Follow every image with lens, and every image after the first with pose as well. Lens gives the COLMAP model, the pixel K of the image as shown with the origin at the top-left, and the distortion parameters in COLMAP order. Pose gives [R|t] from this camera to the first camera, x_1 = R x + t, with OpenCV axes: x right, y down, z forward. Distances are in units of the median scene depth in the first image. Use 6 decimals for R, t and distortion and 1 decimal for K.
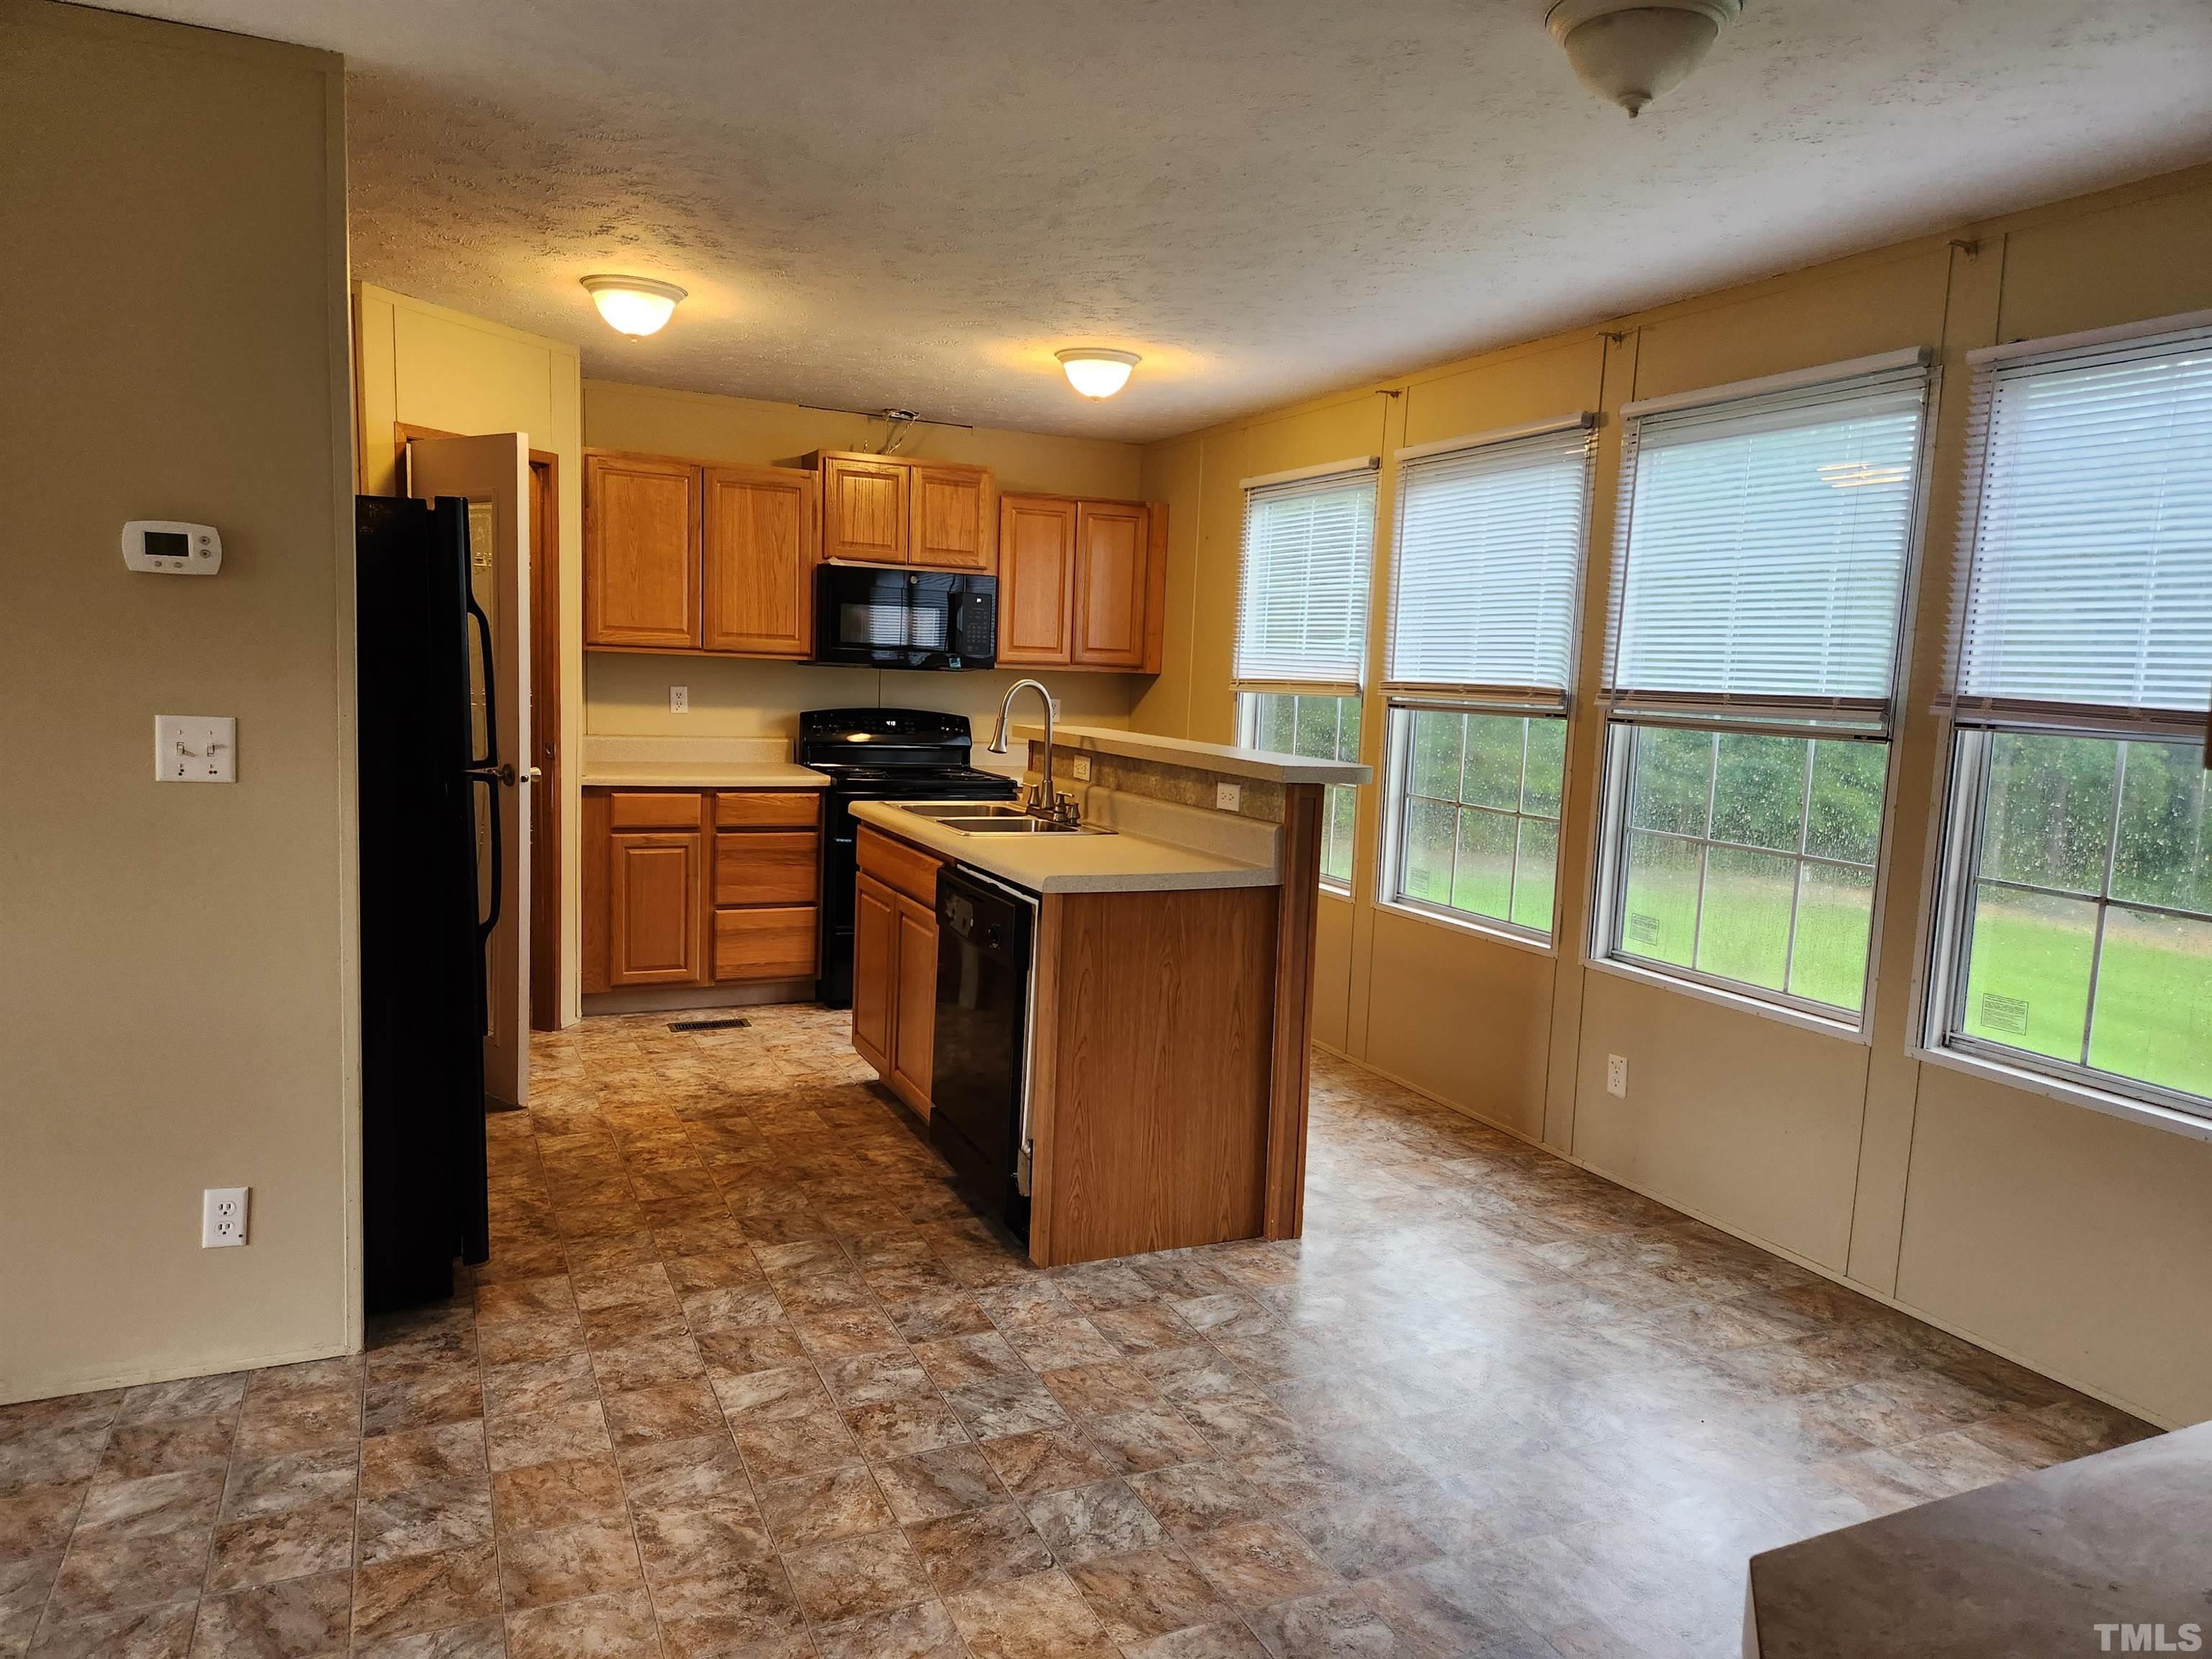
lens RADIAL K [[1497.5, 0, 1094.5], [0, 1497.5, 826.9], [0, 0, 1]] dist [0.095427, -0.097299]
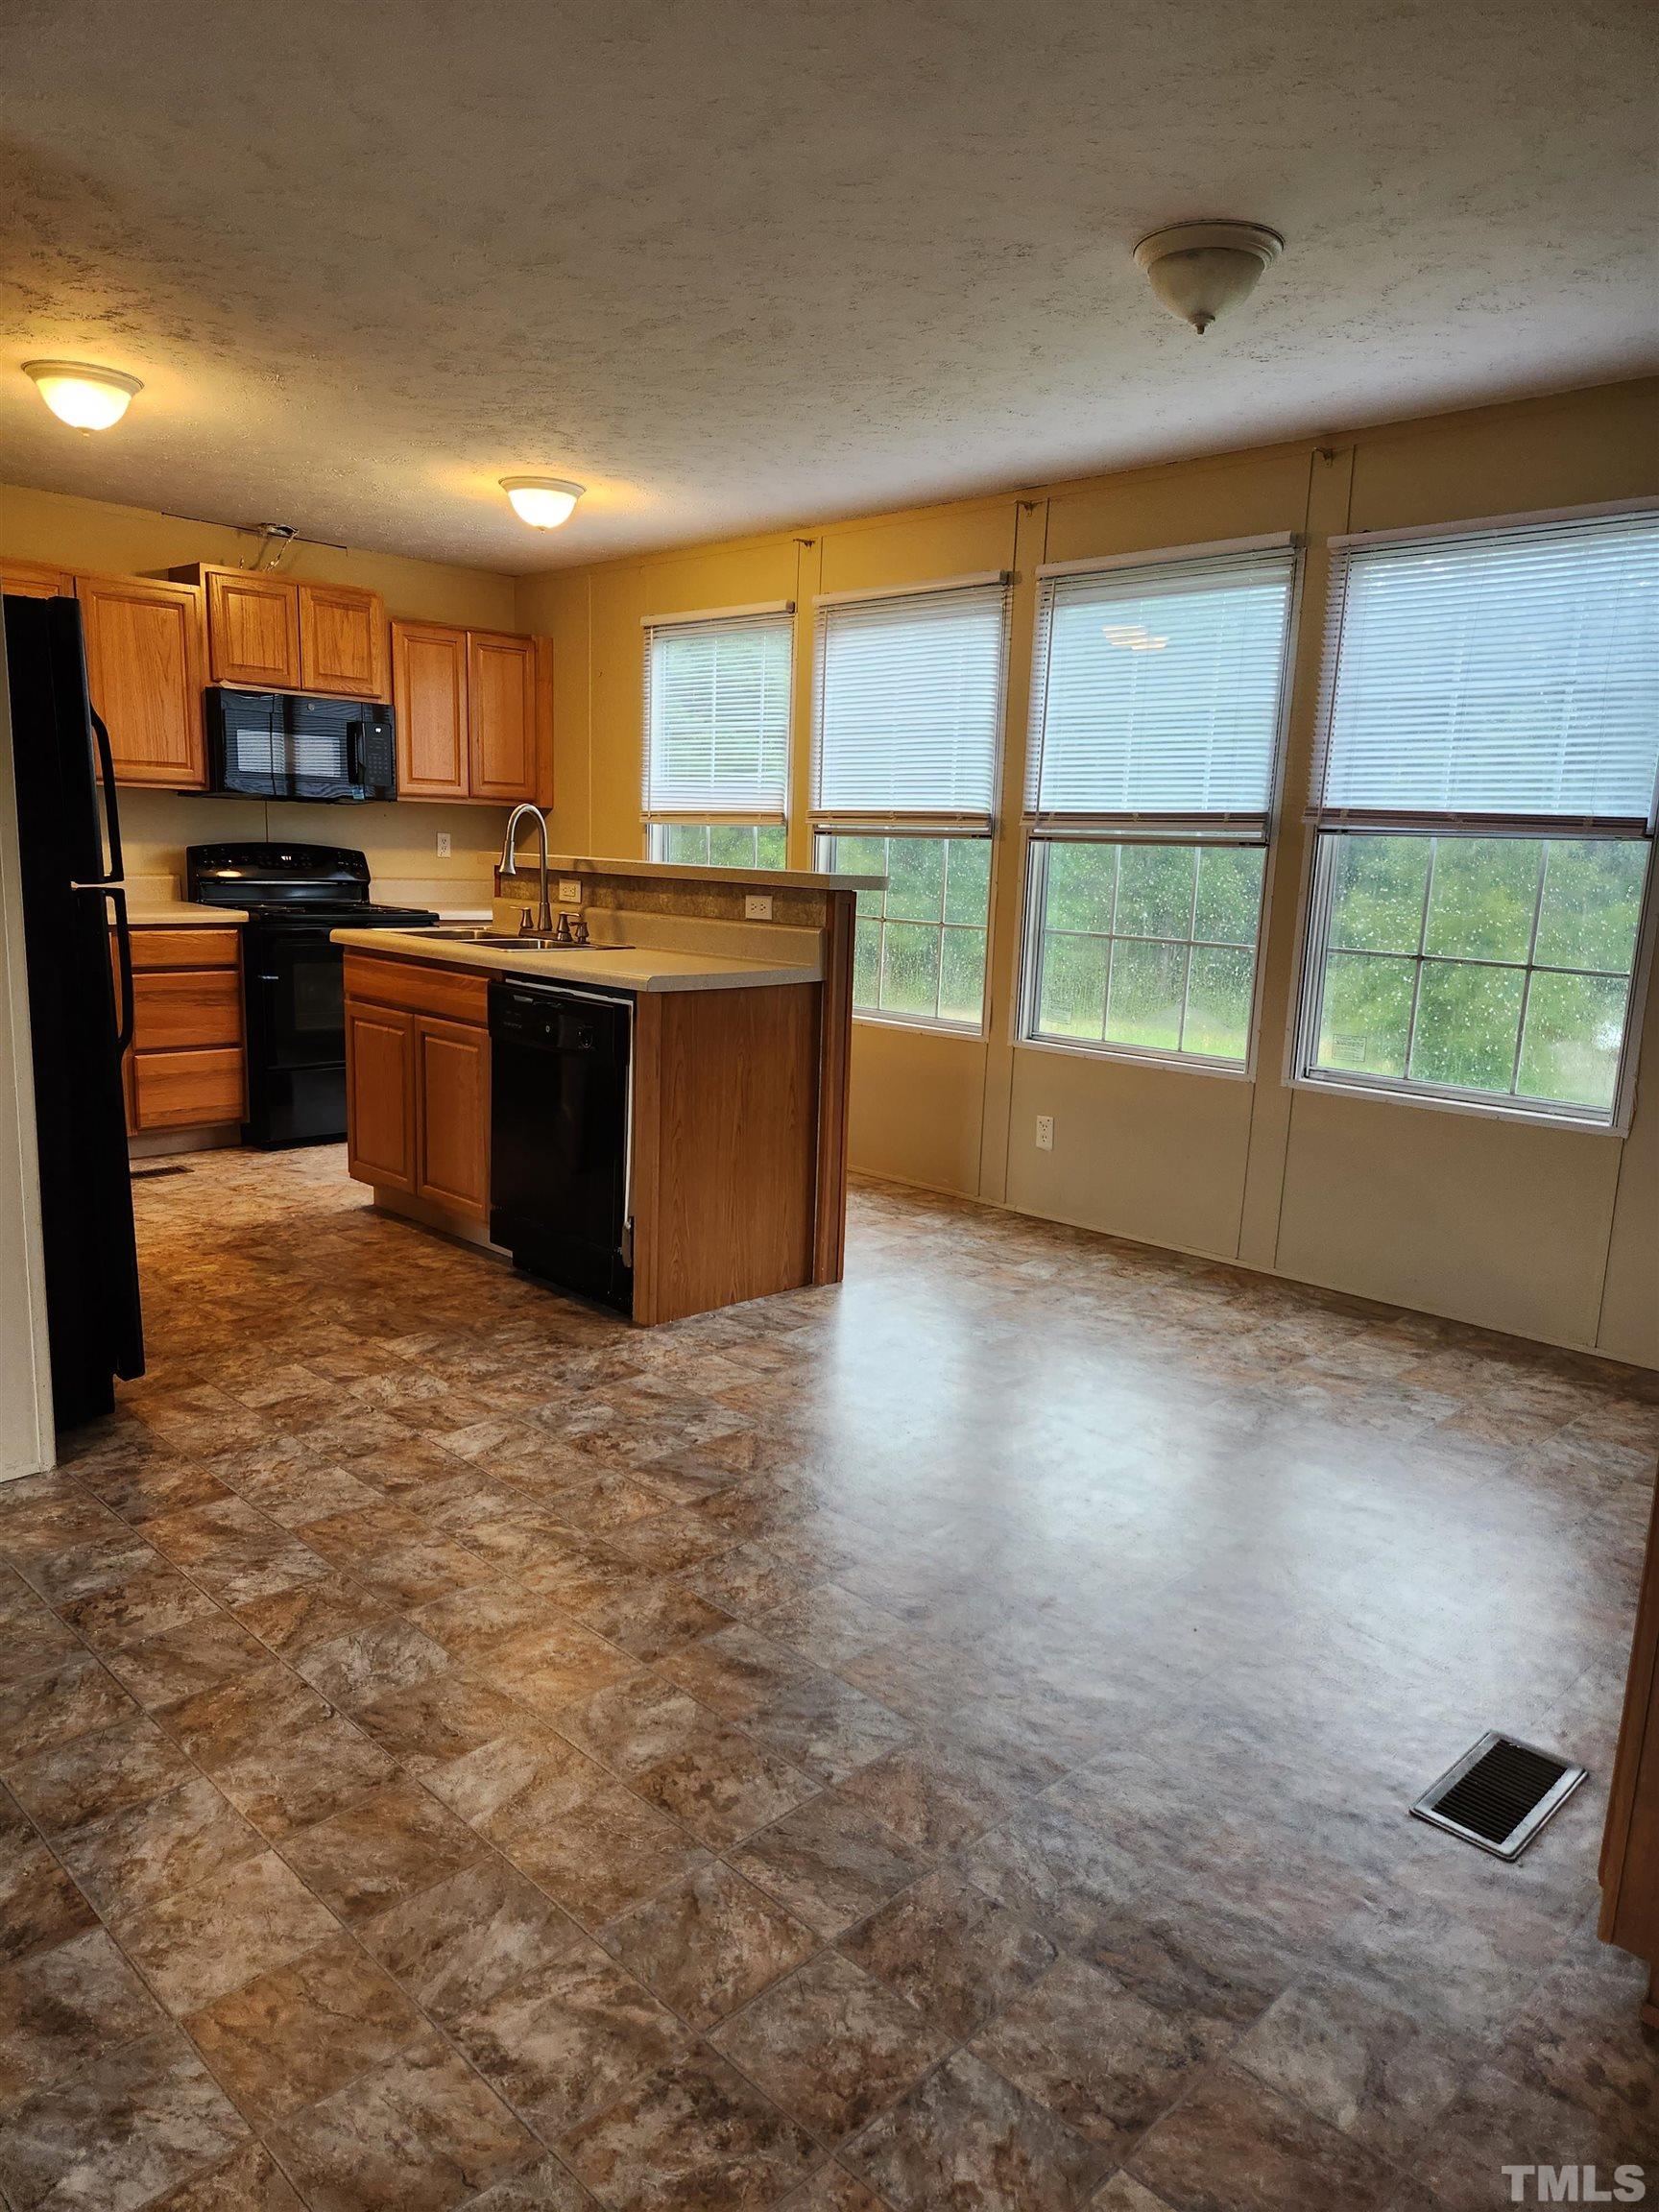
lens RADIAL K [[1497.5, 0, 827.5], [0, 1497.5, 1107.0], [0, 0, 1]] dist [0.095427, -0.097299]
pose [[0.936731, -0.071052, 0.342762, -0.321044], [0.042862, 0.995097, 0.089137, 0.038372], [-0.347415, -0.068806, 0.935184, -0.097968]]
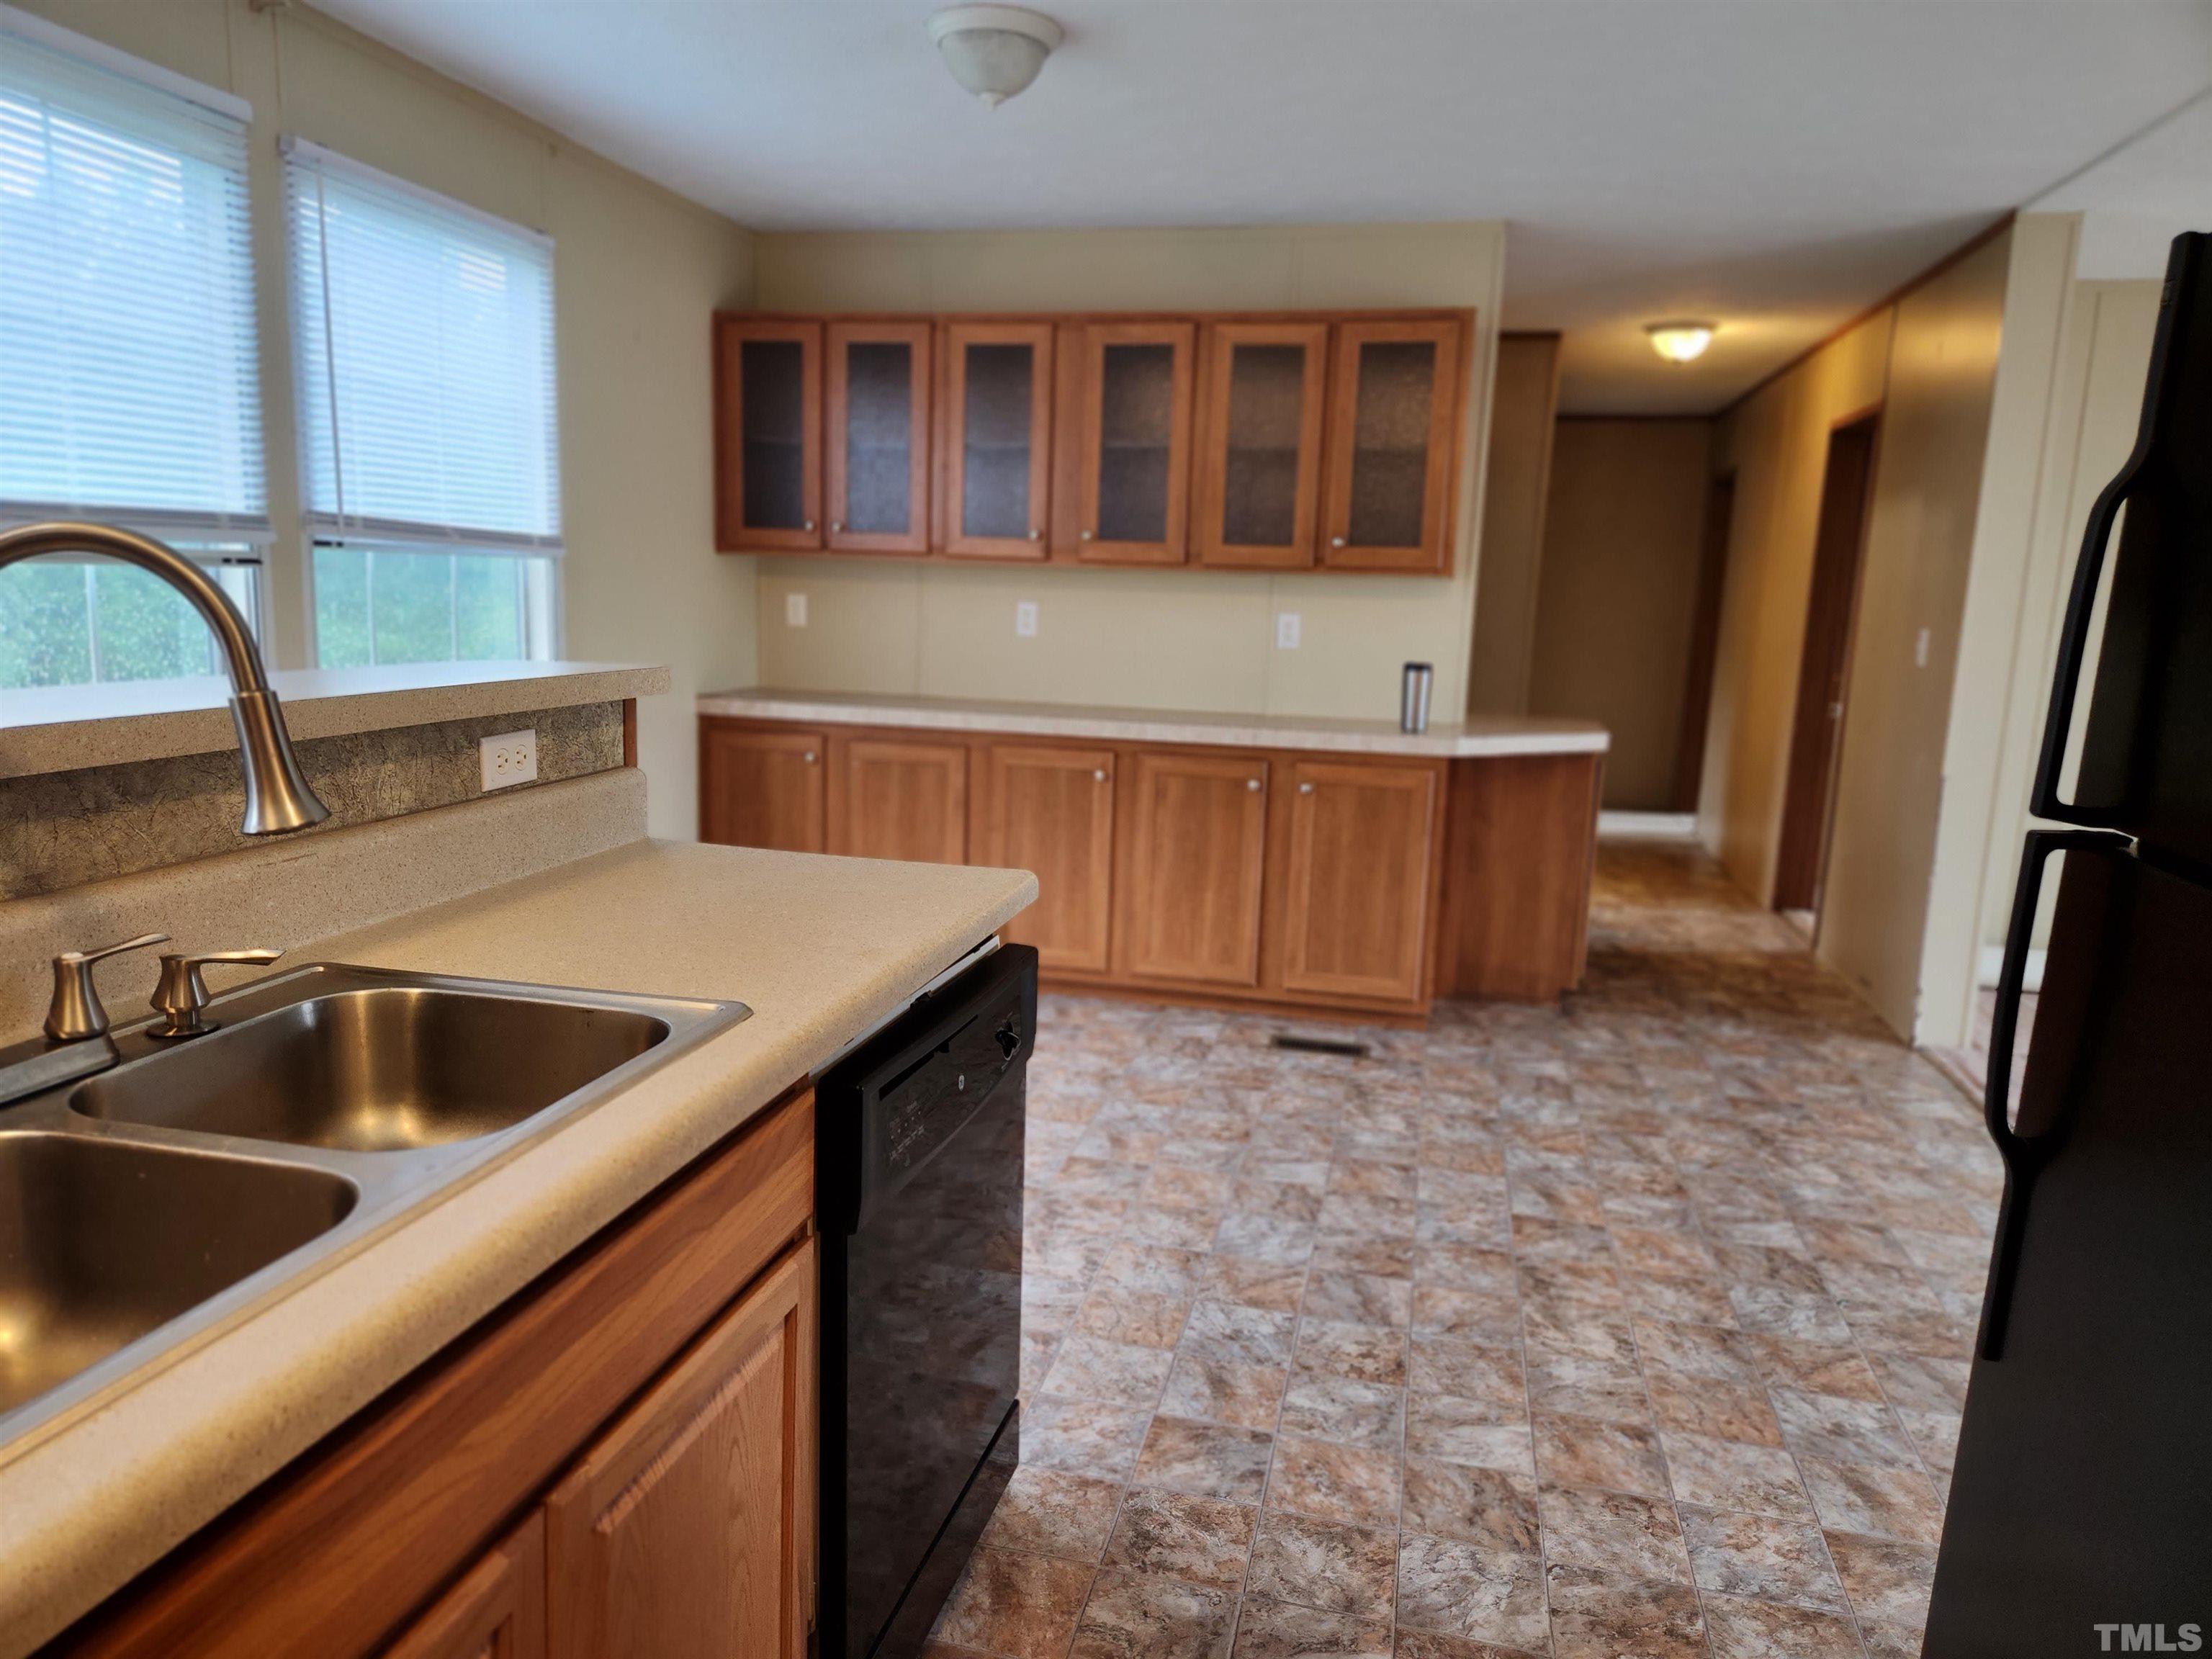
lens RADIAL K [[1473.2, 0, 1109.7], [0, 1473.2, 821.8], [0, 0, 1]] dist [0.077488, -0.069634]
pose [[-0.793109, -0.166949, 0.585752, -0.450855], [-0.001580, 0.962261, 0.272122, -0.168073], [-0.609077, 0.214897, -0.763442, 1.567652]]
